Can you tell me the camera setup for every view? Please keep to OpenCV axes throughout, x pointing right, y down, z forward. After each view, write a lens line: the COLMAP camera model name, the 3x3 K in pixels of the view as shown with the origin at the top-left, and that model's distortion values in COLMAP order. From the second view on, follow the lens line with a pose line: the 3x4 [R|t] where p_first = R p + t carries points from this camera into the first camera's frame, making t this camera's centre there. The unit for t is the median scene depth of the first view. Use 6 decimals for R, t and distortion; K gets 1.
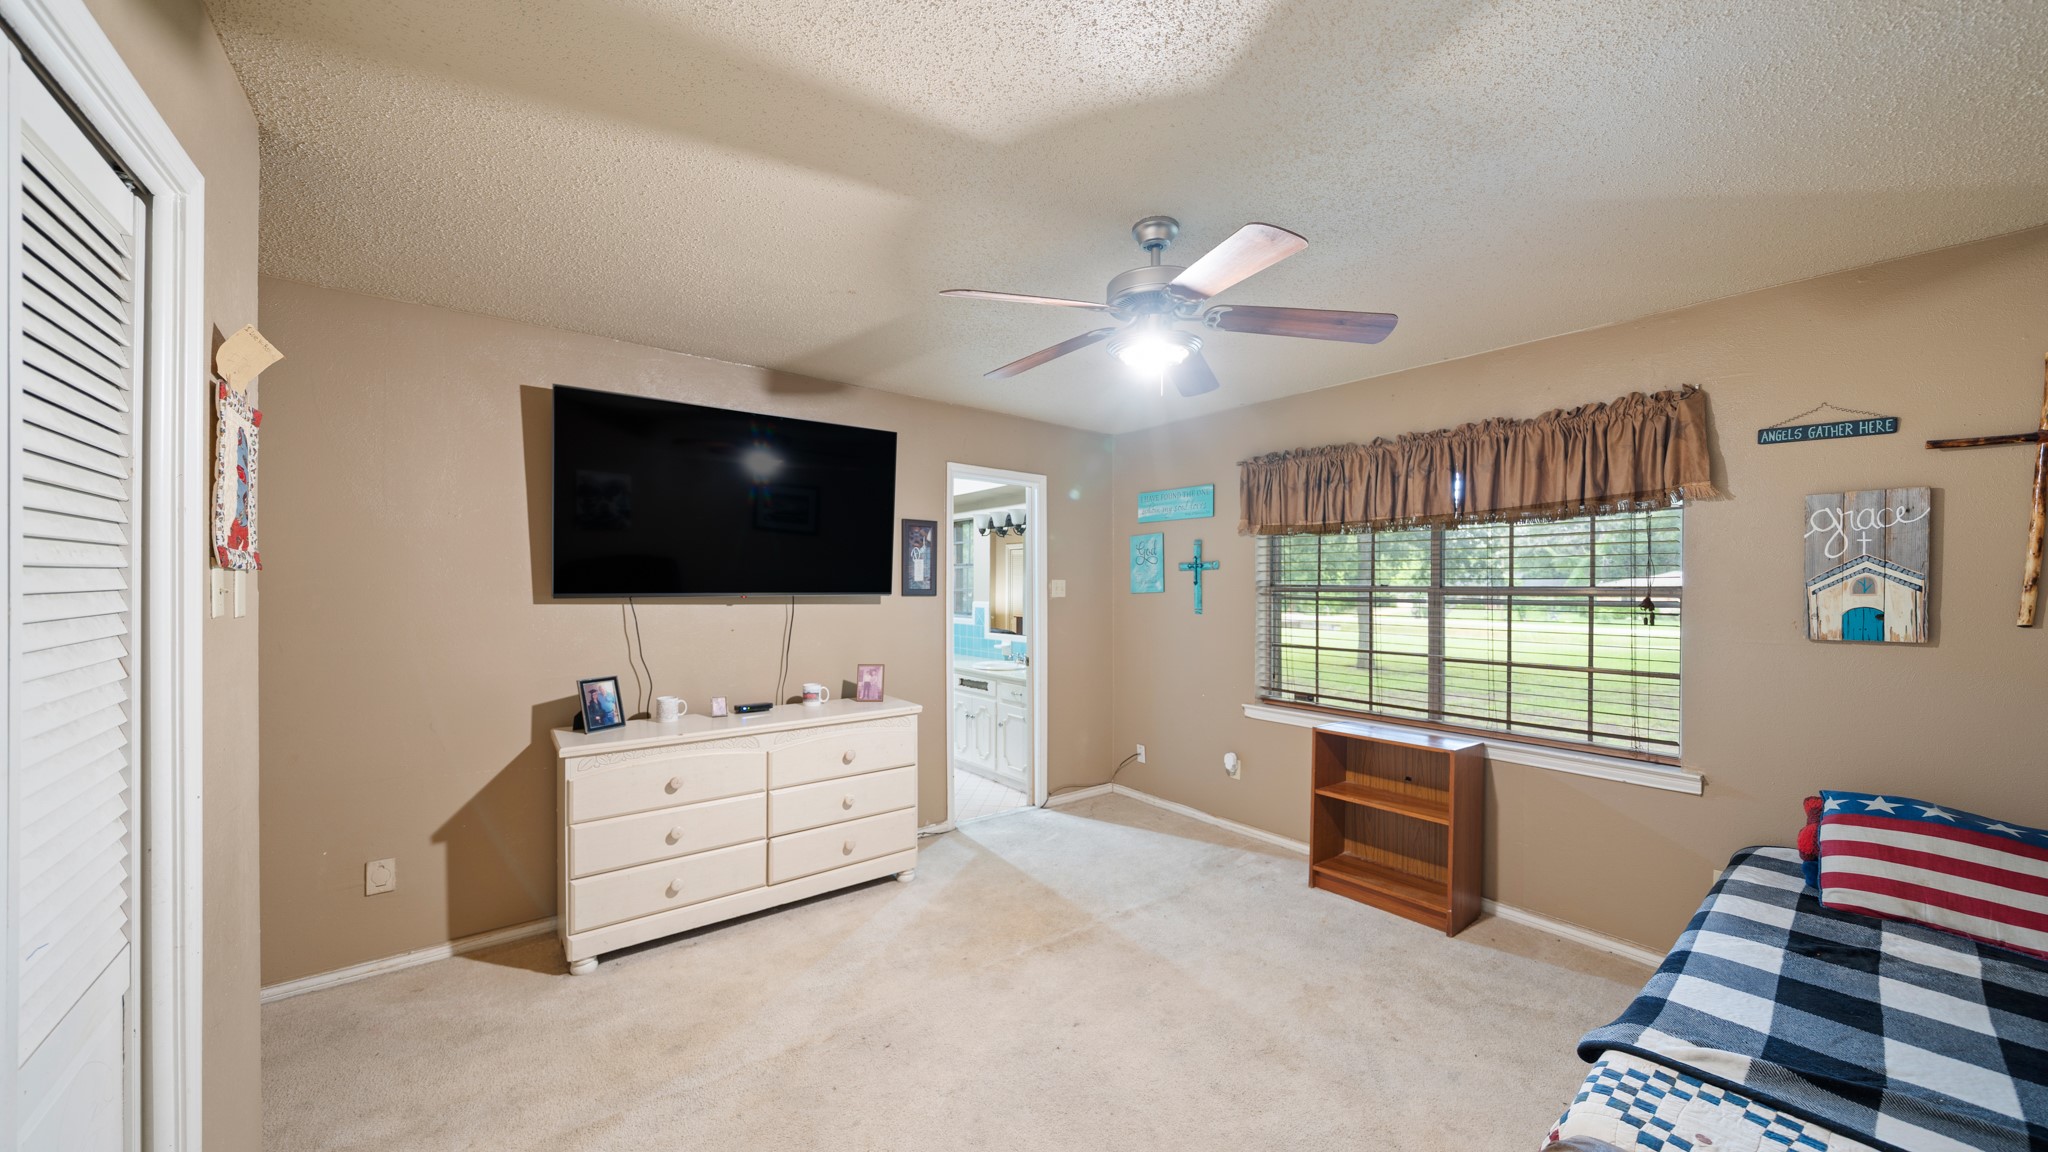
lens RADIAL K [[714.8, 0, 1023.6], [0, 714.8, 583.0], [0, 0, 1]] dist [-0.003091, -0.000108]
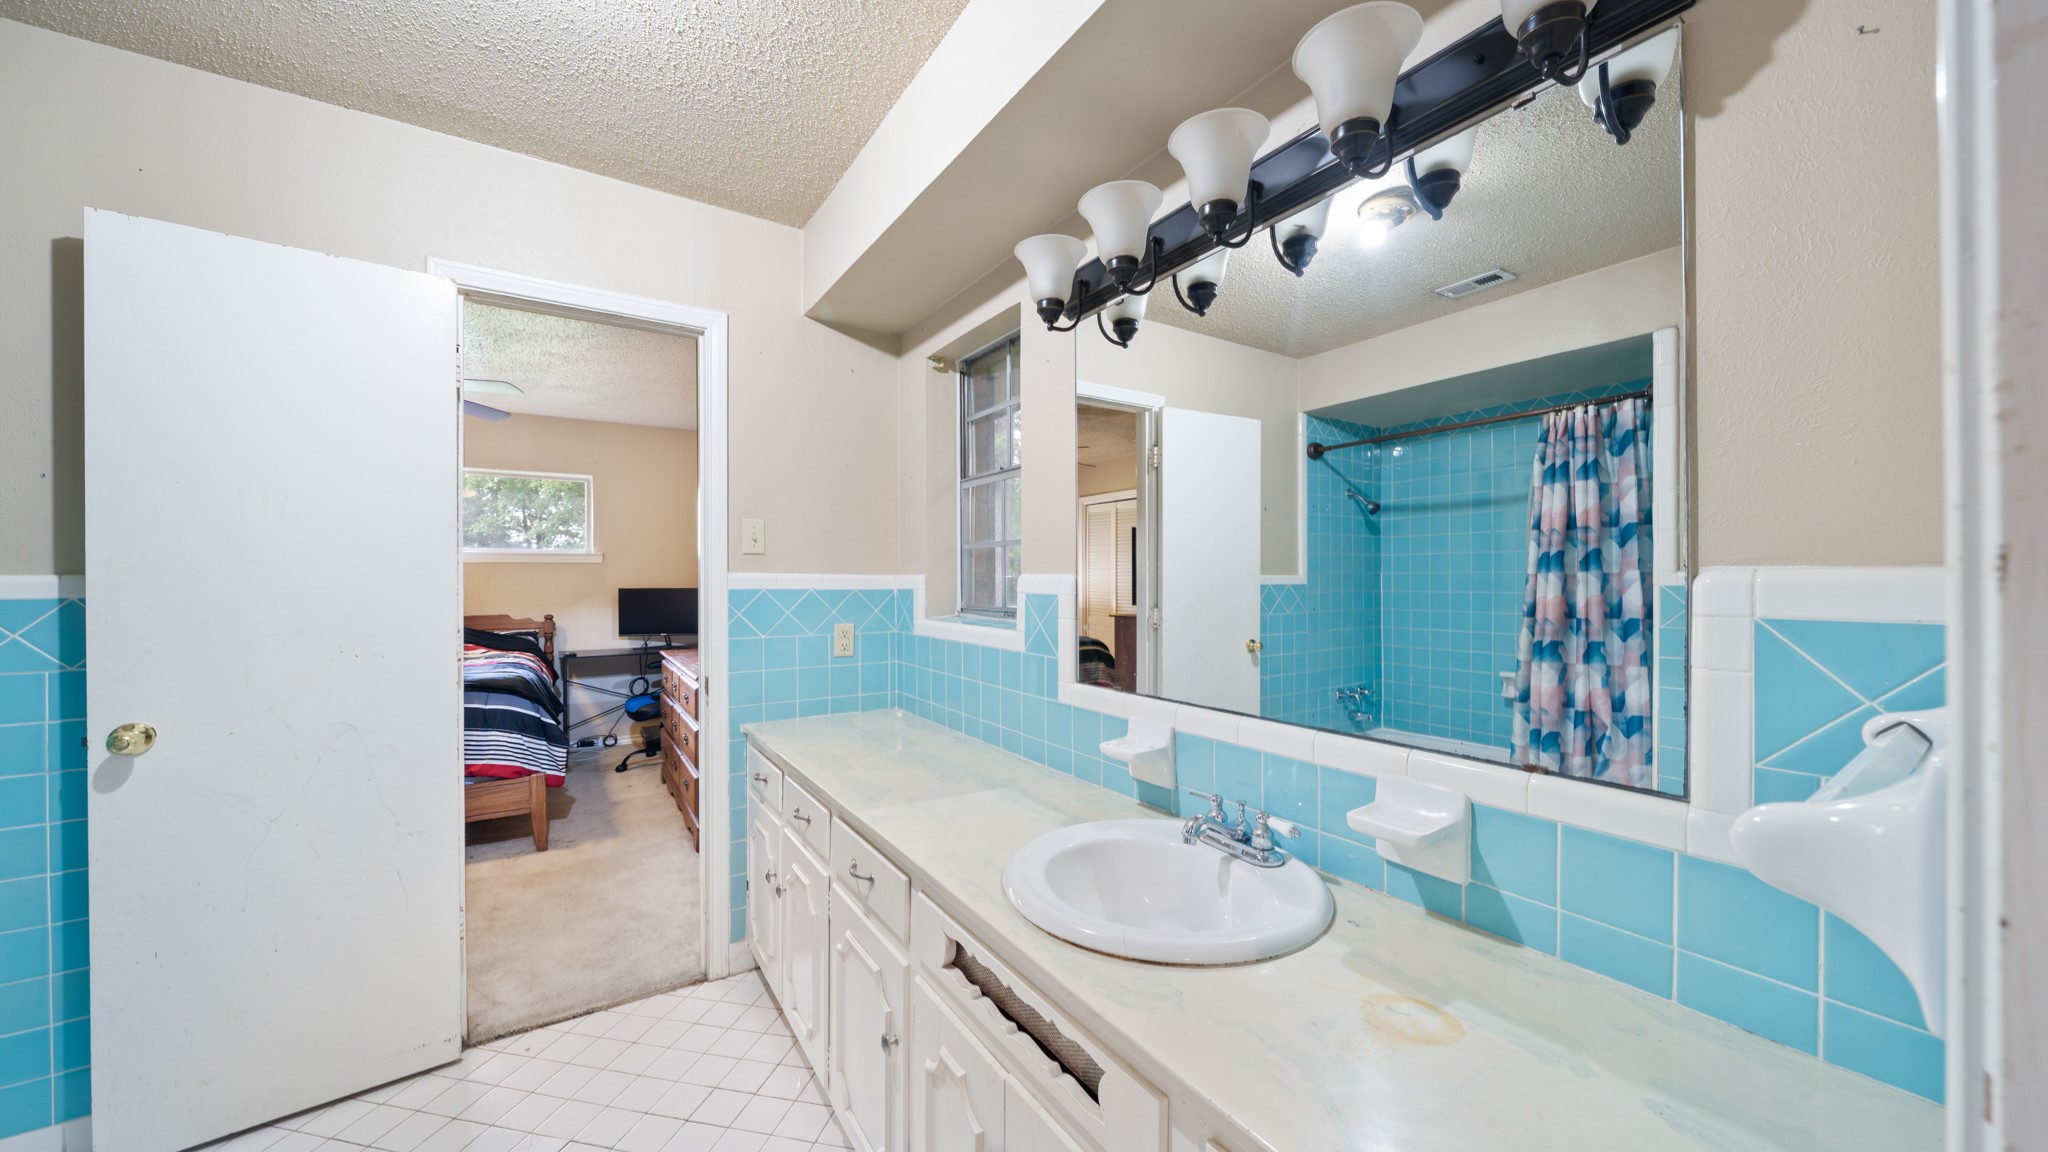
lens RADIAL K [[714.8, 0, 1023.6], [0, 714.8, 583.0], [0, 0, 1]] dist [-0.003091, -0.000108]
pose [[0.997031, 0.005468, -0.076813, -0.046006], [-0.005062, 0.999972, 0.005474, 0.028025], [0.076840, -0.005069, 0.997031, 0.702840]]
